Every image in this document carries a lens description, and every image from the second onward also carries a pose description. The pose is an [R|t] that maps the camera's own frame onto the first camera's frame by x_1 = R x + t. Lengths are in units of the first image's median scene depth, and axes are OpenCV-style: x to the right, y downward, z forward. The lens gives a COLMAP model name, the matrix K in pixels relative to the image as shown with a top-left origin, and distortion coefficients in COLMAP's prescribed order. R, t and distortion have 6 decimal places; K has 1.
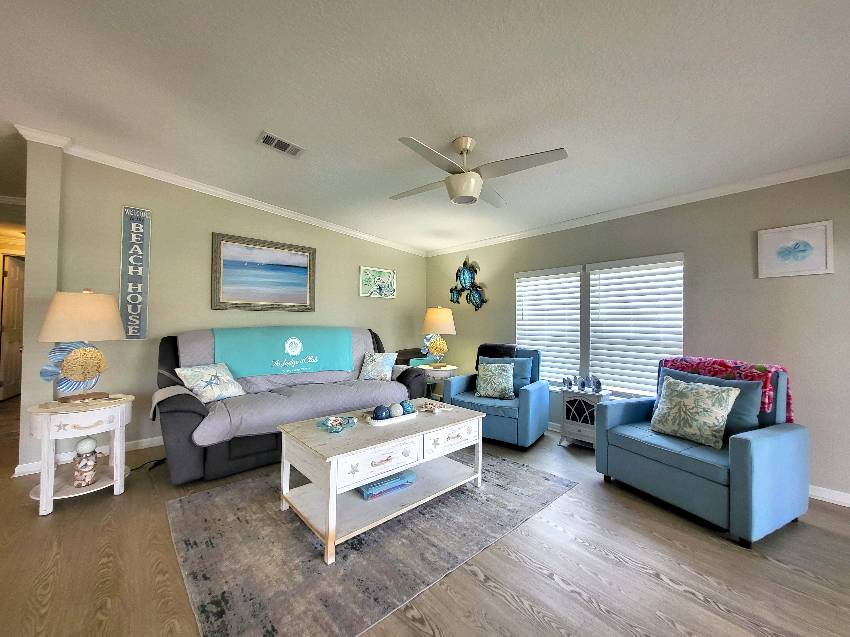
lens RADIAL K [[340.1, 0, 425.0], [0, 340.1, 318.5], [0, 0, 1]] dist [0.000384, -0.000069]
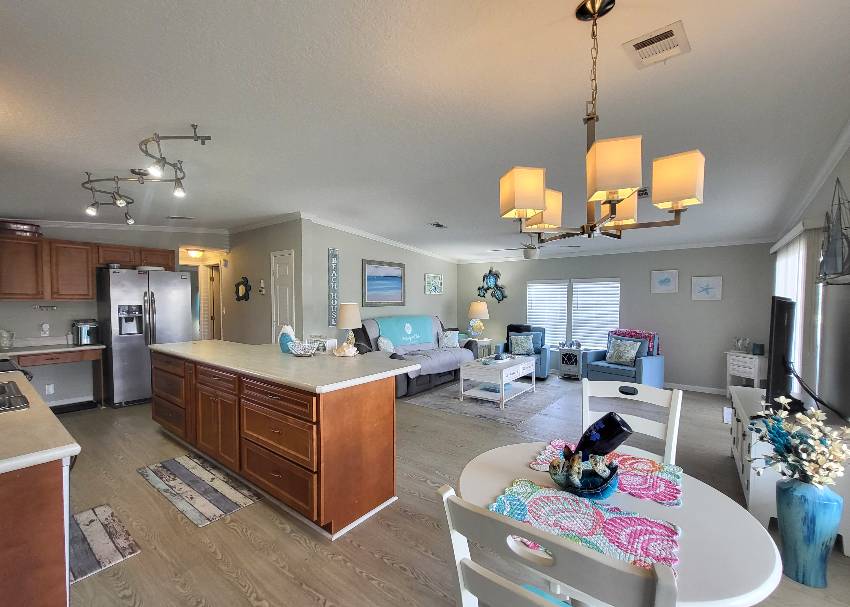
lens RADIAL K [[373.3, 0, 424.6], [0, 373.3, 317.2], [0, 0, 1]] dist [0.000061, 0.000020]
pose [[0.982589, -0.017062, 0.185007, -0.626013], [0.005744, 0.998088, 0.061539, -0.080884], [-0.185703, -0.059405, 0.980808, -0.763366]]
